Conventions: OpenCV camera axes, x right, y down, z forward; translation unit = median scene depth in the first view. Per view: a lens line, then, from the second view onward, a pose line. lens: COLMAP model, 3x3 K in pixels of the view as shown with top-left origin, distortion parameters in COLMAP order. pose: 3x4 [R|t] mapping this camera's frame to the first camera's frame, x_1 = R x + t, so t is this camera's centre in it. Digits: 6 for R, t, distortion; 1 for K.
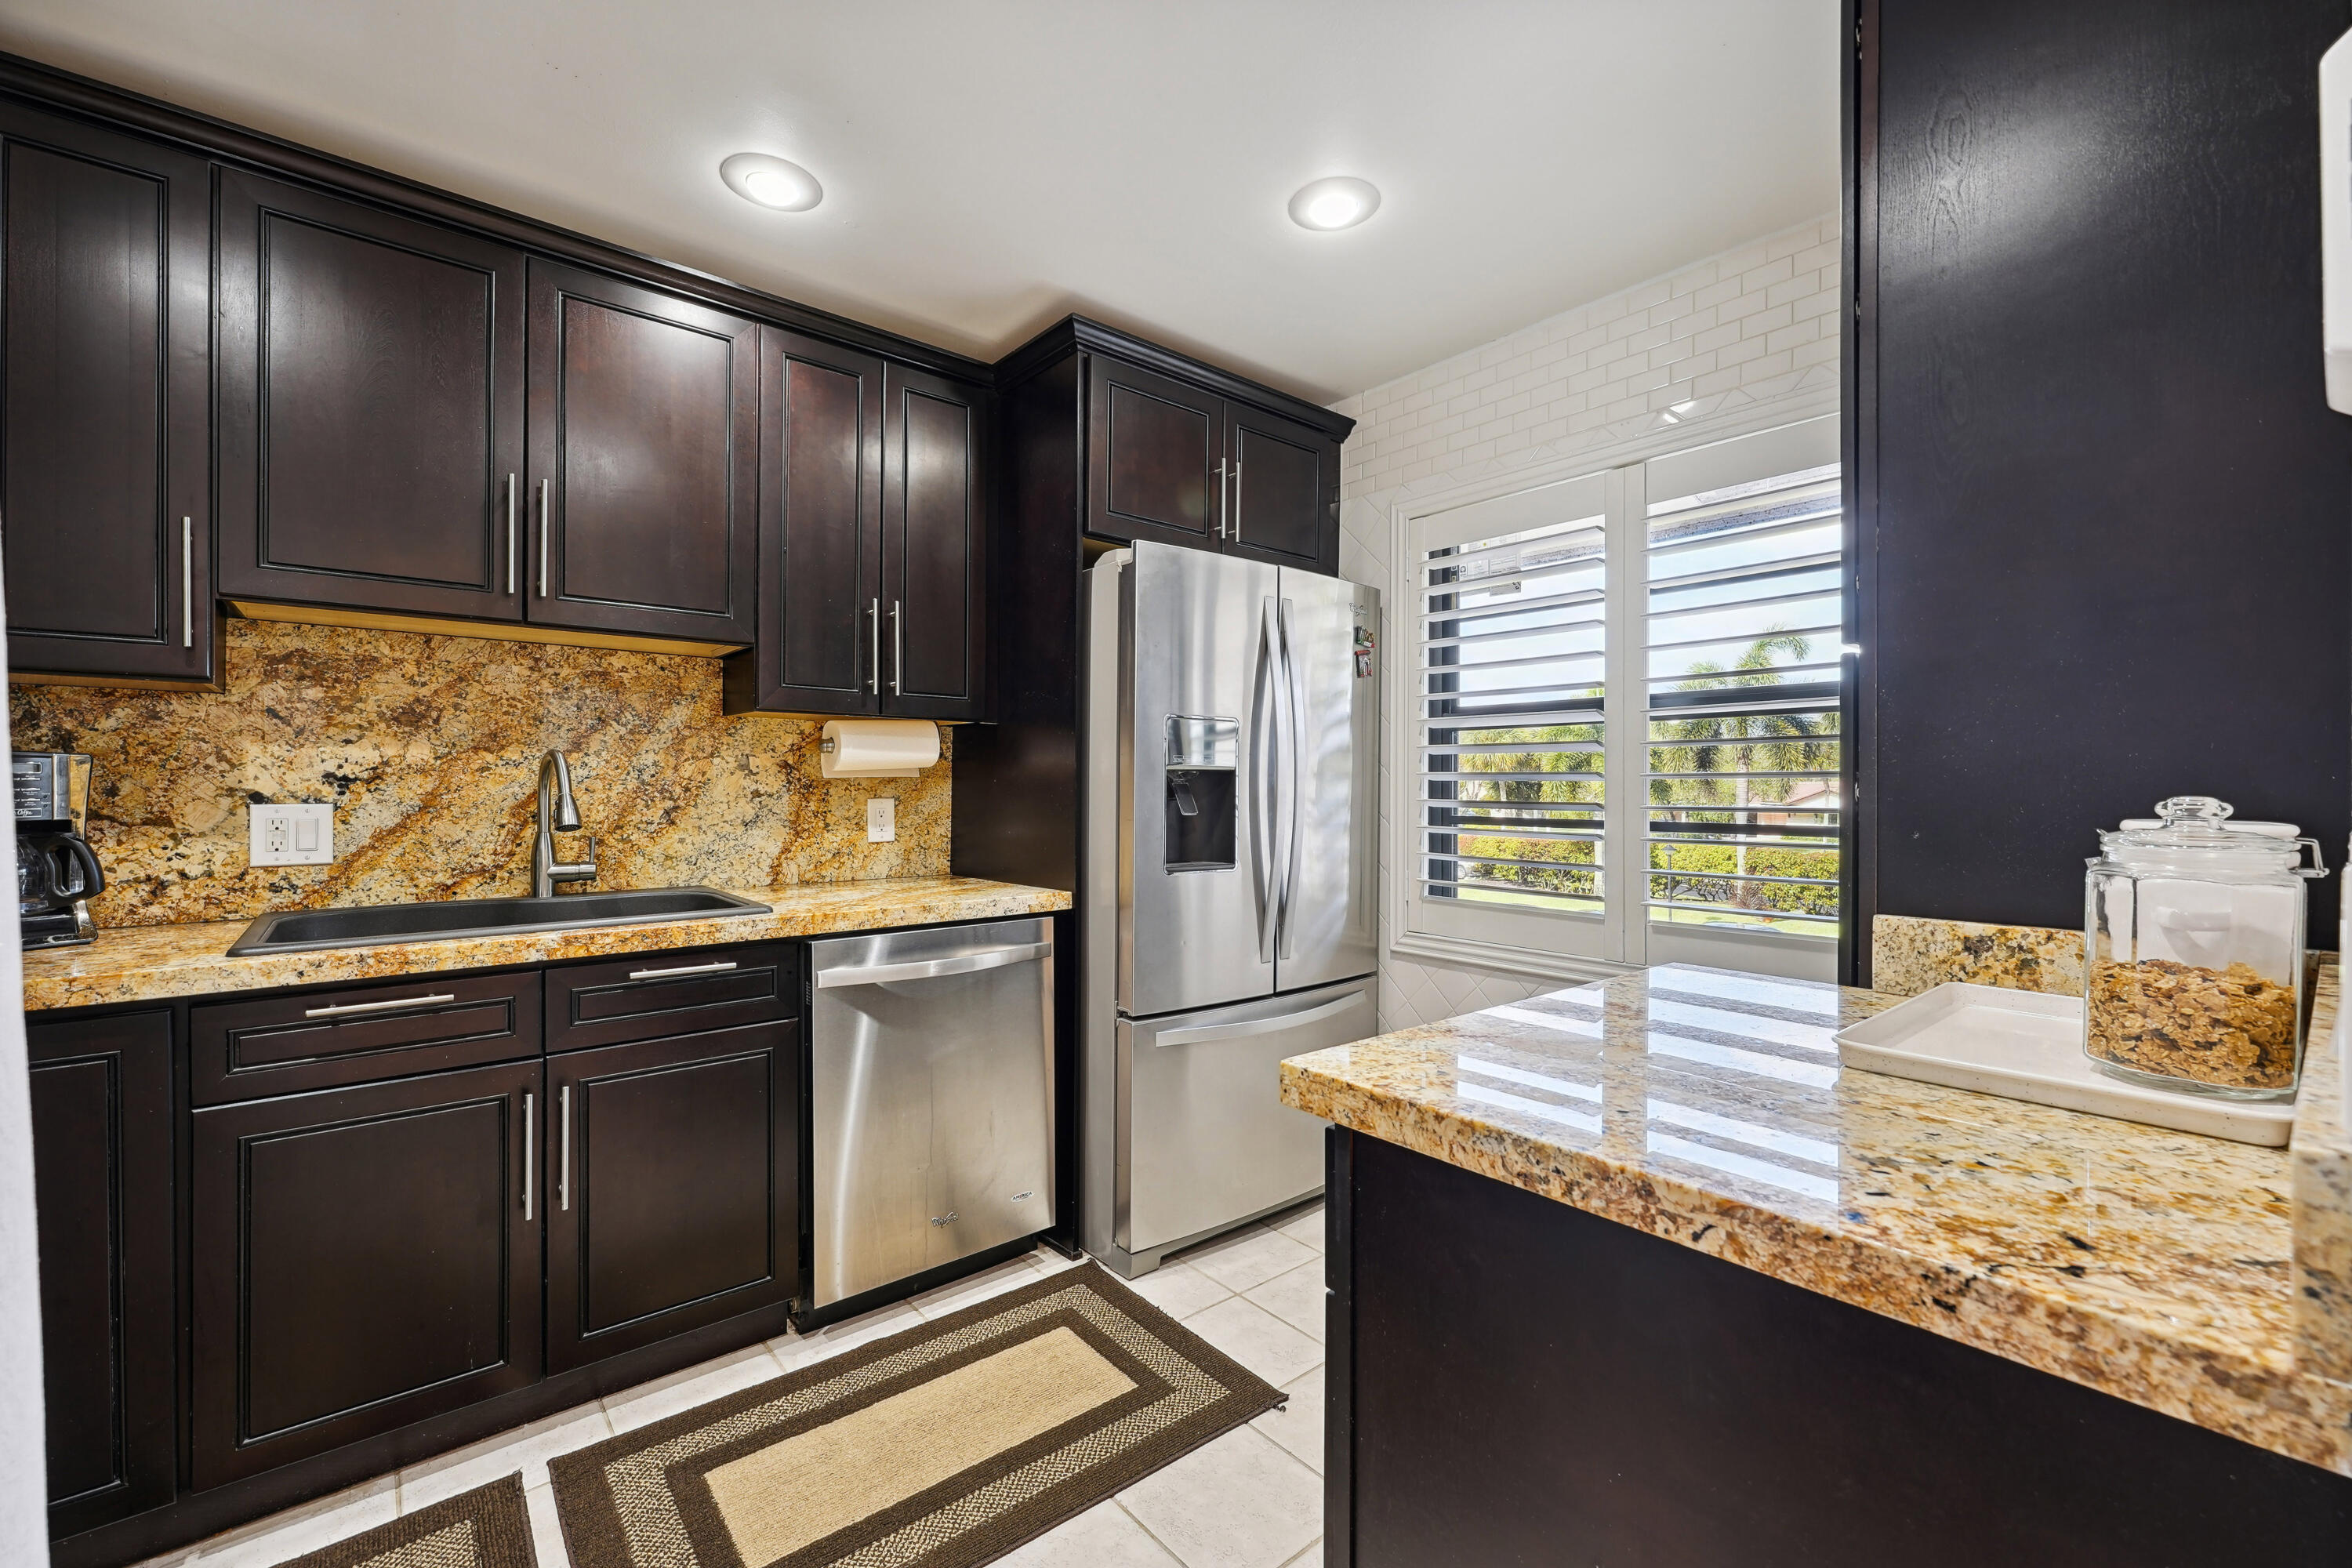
lens RADIAL K [[996.1, 0, 1188.3], [0, 996.1, 788.6], [0, 0, 1]] dist [-0.013358, 0.000072]
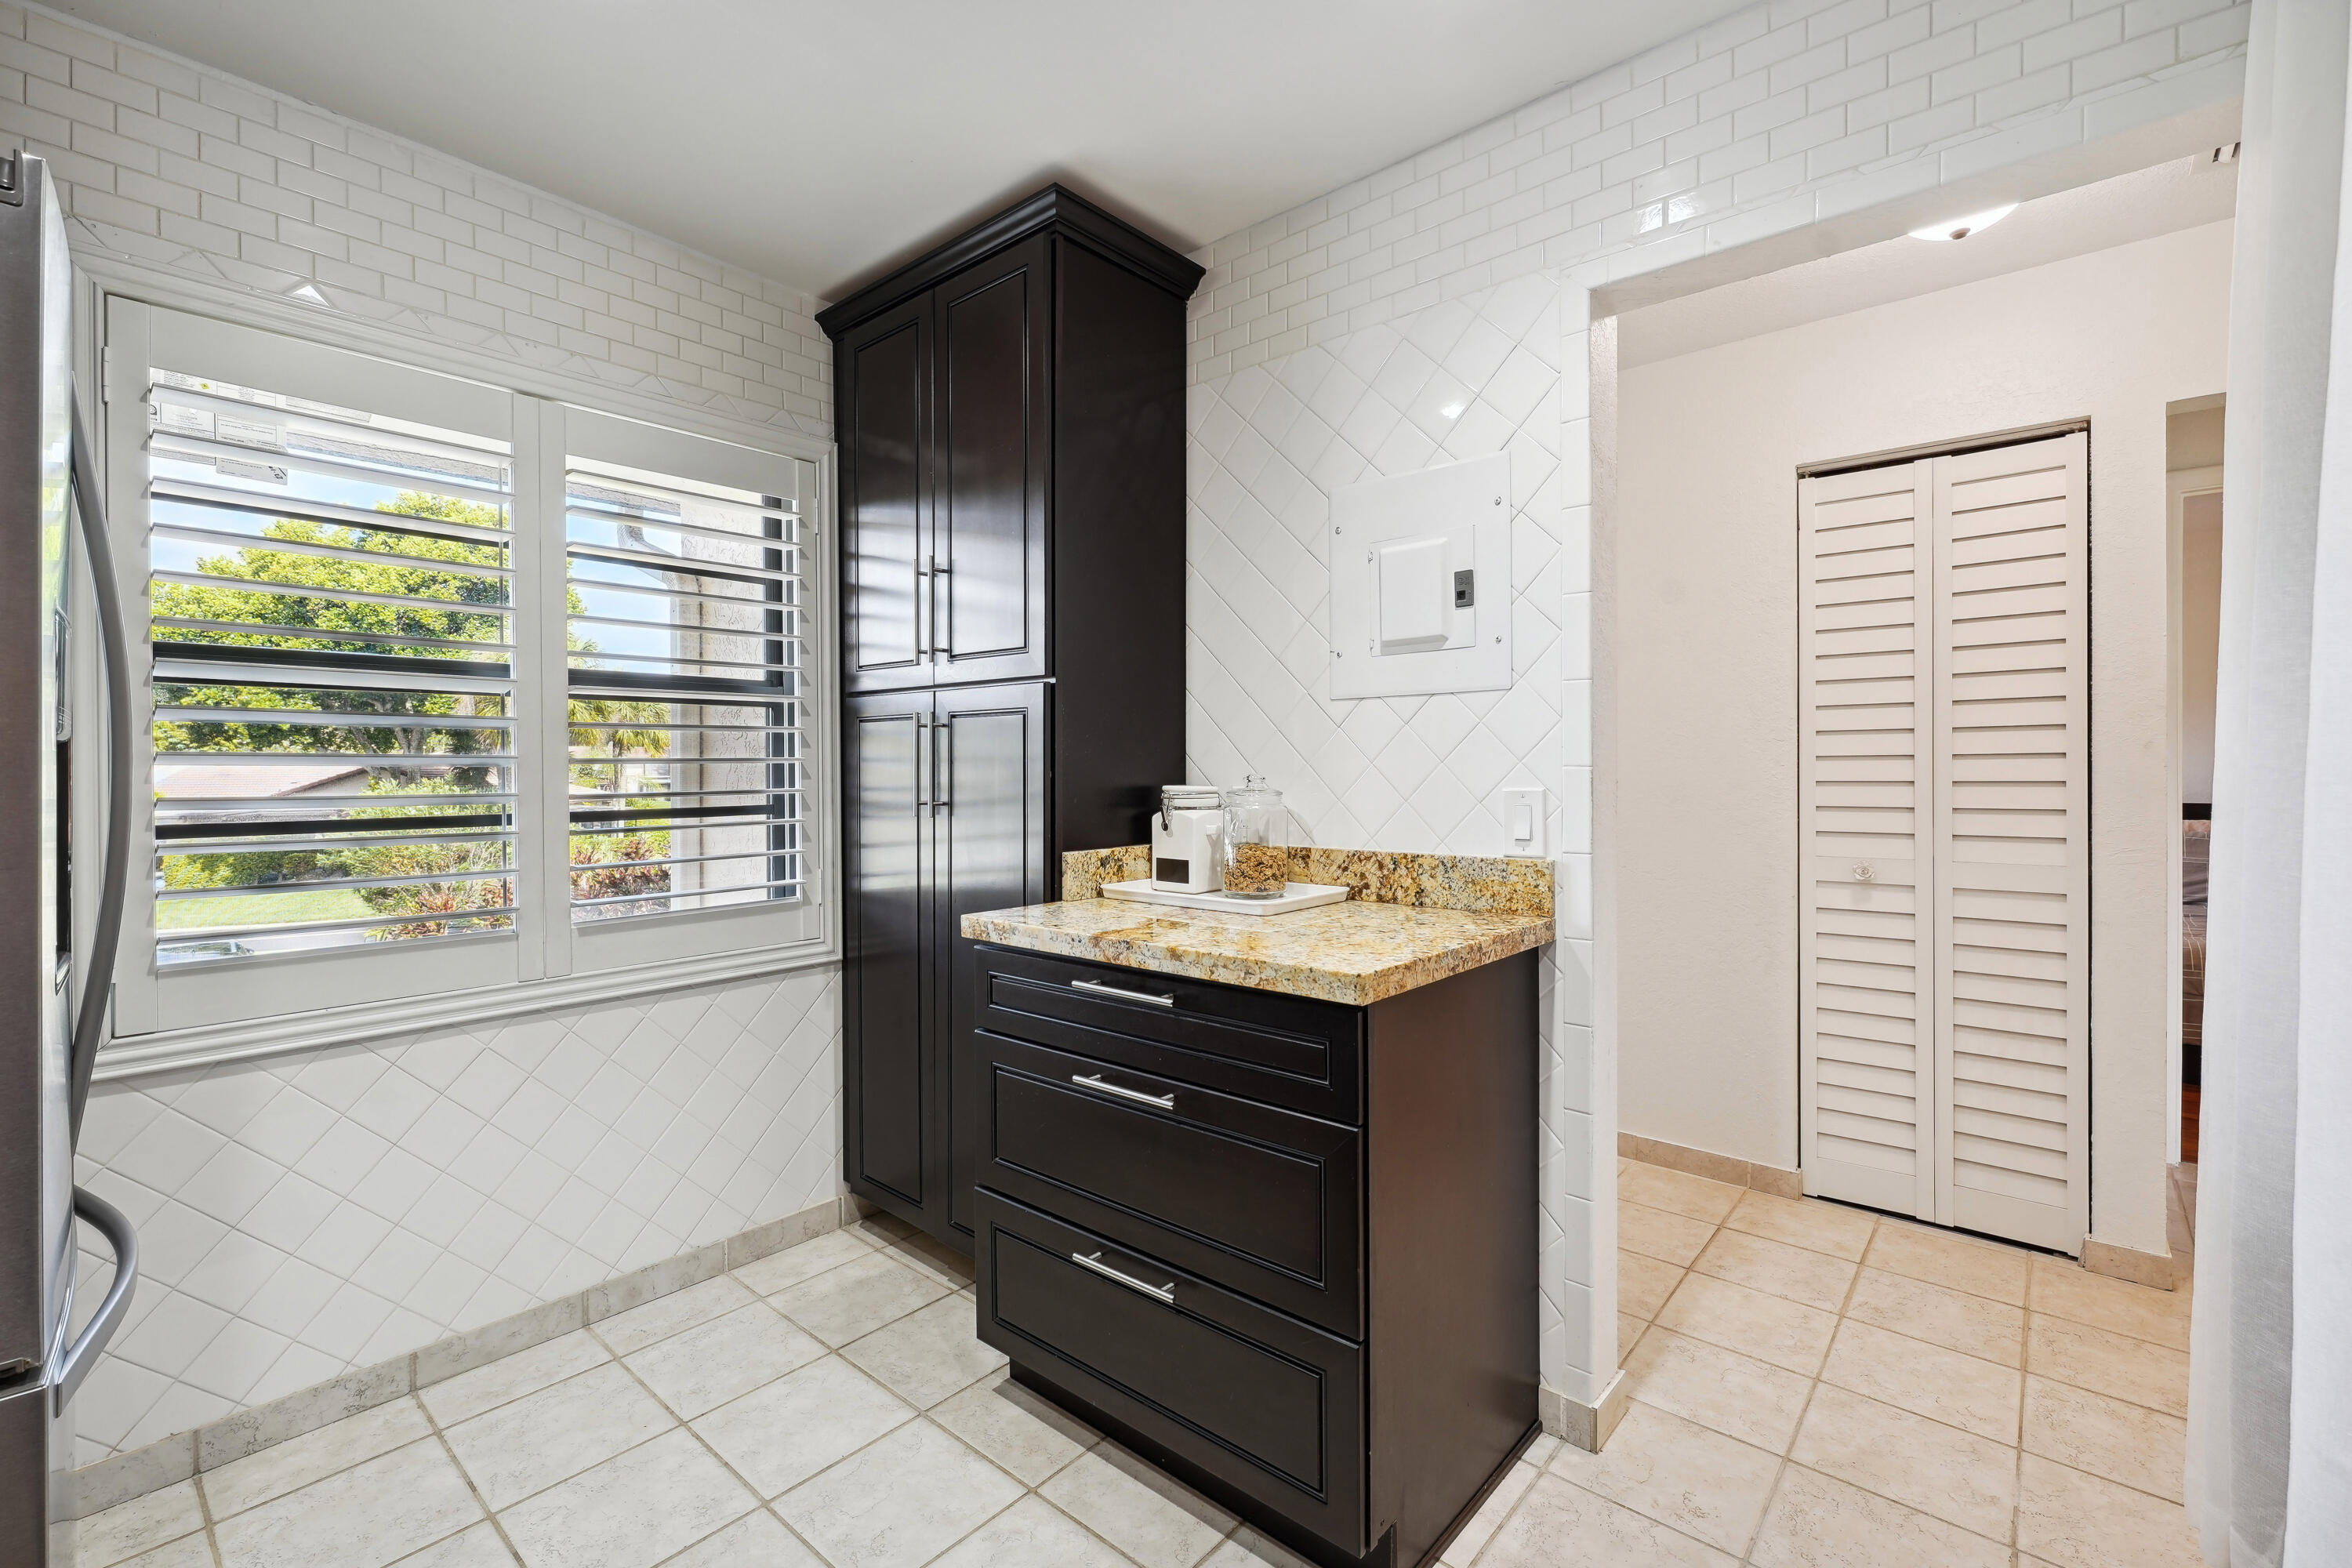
lens RADIAL K [[1000.3, 0, 1164.3], [0, 1000.3, 771.9], [0, 0, 1]] dist [0.000030, 0.000010]
pose [[-0.145053, -0.004035, 0.989416, -0.455092], [0.007541, 0.999958, 0.005183, -0.002926], [-0.989395, 0.008213, -0.145016, 0.552575]]
